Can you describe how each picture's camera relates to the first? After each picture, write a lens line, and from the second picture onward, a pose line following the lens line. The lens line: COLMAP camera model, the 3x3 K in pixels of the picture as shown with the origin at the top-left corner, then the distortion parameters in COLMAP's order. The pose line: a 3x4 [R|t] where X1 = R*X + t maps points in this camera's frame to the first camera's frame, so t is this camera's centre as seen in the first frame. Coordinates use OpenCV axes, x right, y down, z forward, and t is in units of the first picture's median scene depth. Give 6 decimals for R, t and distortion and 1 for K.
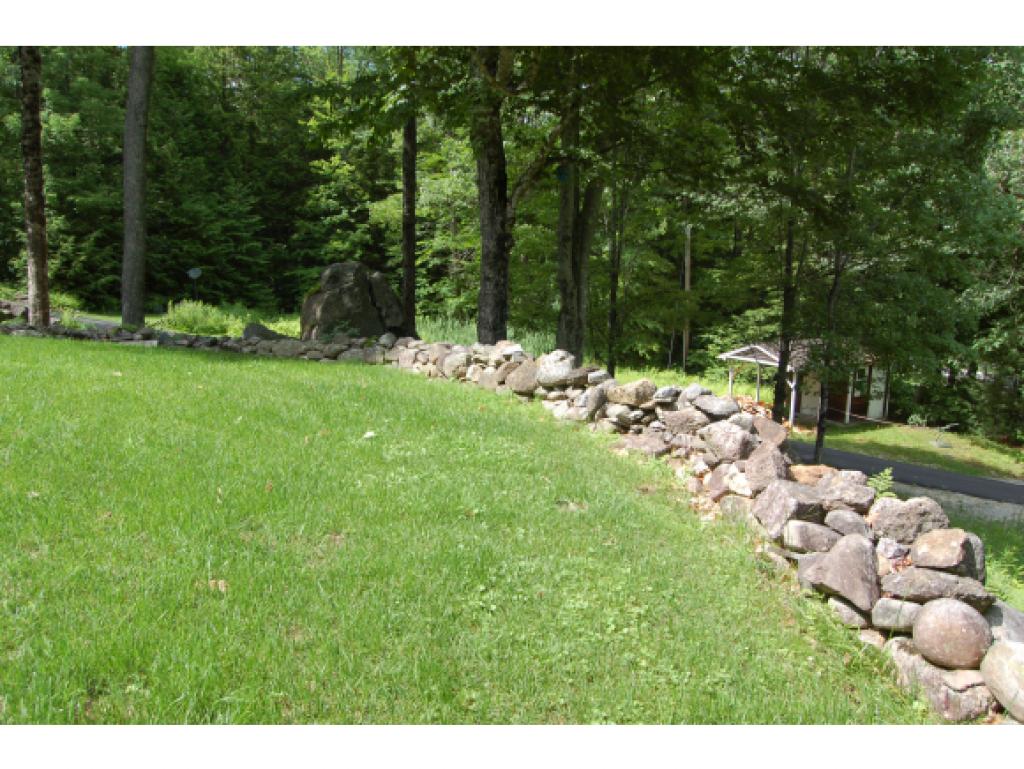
lens RADIAL K [[824.6, 0, 511.5], [0, 824.6, 384.4], [0, 0, 1]] dist [-0.081419, -0.001916]
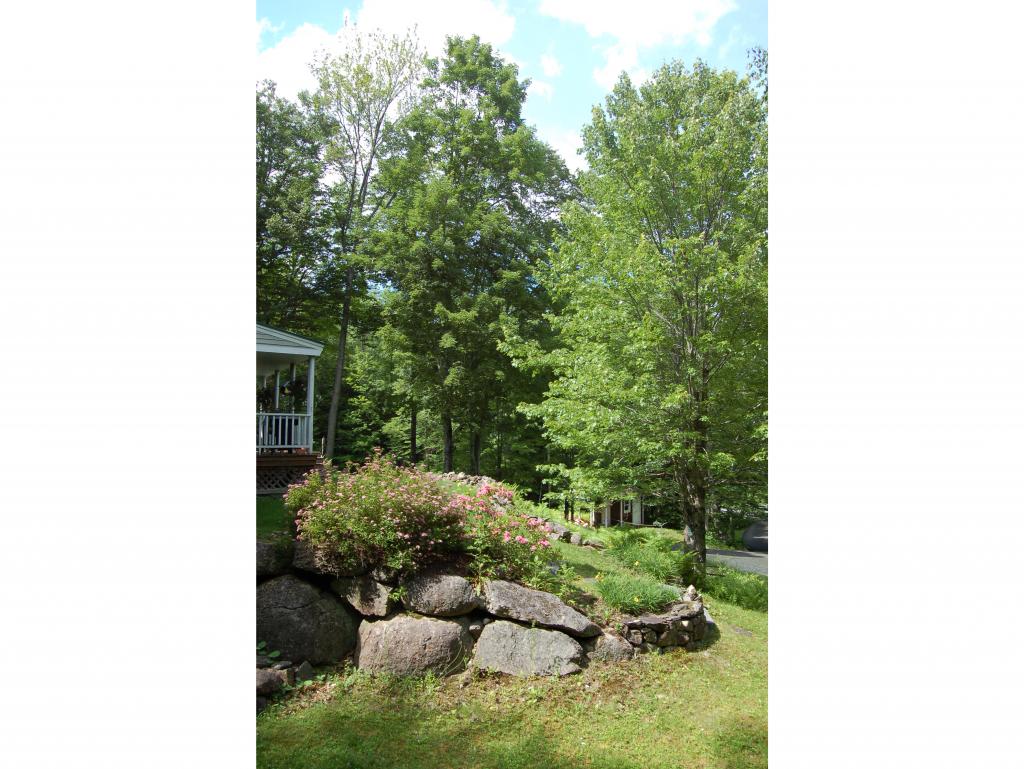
lens RADIAL K [[824.6, 0, 511.7], [0, 824.6, 384.9], [0, 0, 1]] dist [-0.081419, -0.001916]
pose [[0.998051, -0.013340, 0.060956, 0.012240], [0.026323, 0.975712, -0.217468, 0.111464], [-0.056574, 0.218649, 0.974162, -0.840398]]
